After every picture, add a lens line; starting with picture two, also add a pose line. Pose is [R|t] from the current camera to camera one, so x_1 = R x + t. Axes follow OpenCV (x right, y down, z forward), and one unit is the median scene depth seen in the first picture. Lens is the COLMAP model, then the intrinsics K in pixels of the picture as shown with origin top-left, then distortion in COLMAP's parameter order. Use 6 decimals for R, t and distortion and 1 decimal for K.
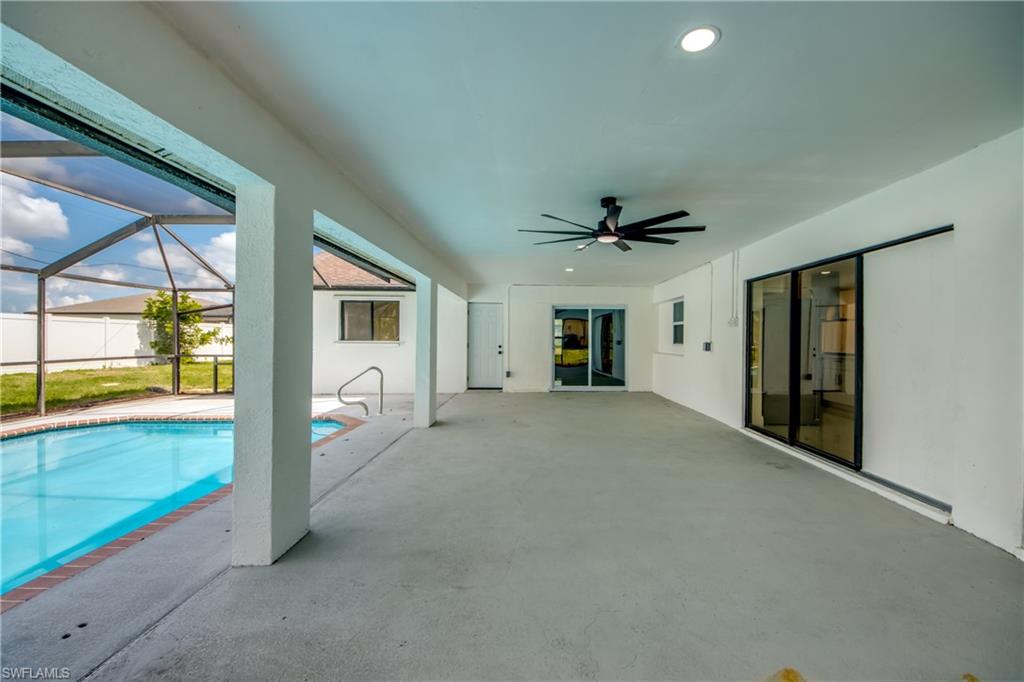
lens RADIAL K [[410.6, 0, 532.2], [0, 410.6, 337.8], [0, 0, 1]] dist [0.005834, -0.001699]
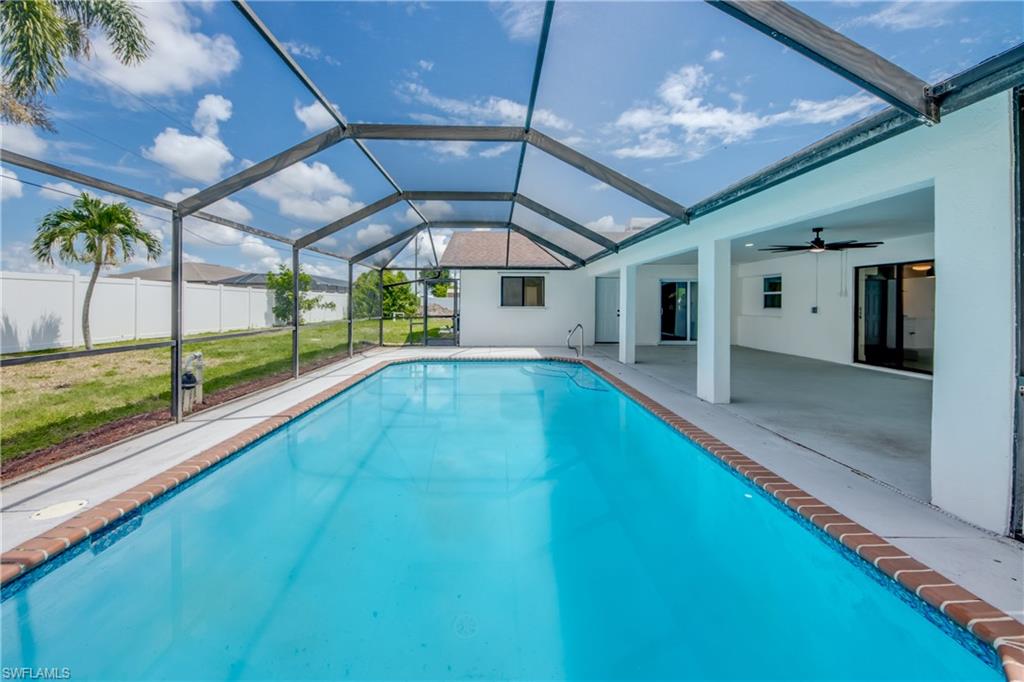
lens RADIAL K [[410.6, 0, 489.7], [0, 410.6, 301.5], [0, 0, 1]] dist [0.005834, -0.001699]
pose [[0.999999, -0.001364, -0.000734, -0.501337], [0.001361, 0.999993, -0.003410, -0.004294], [0.000738, 0.003409, 0.999994, -0.325712]]
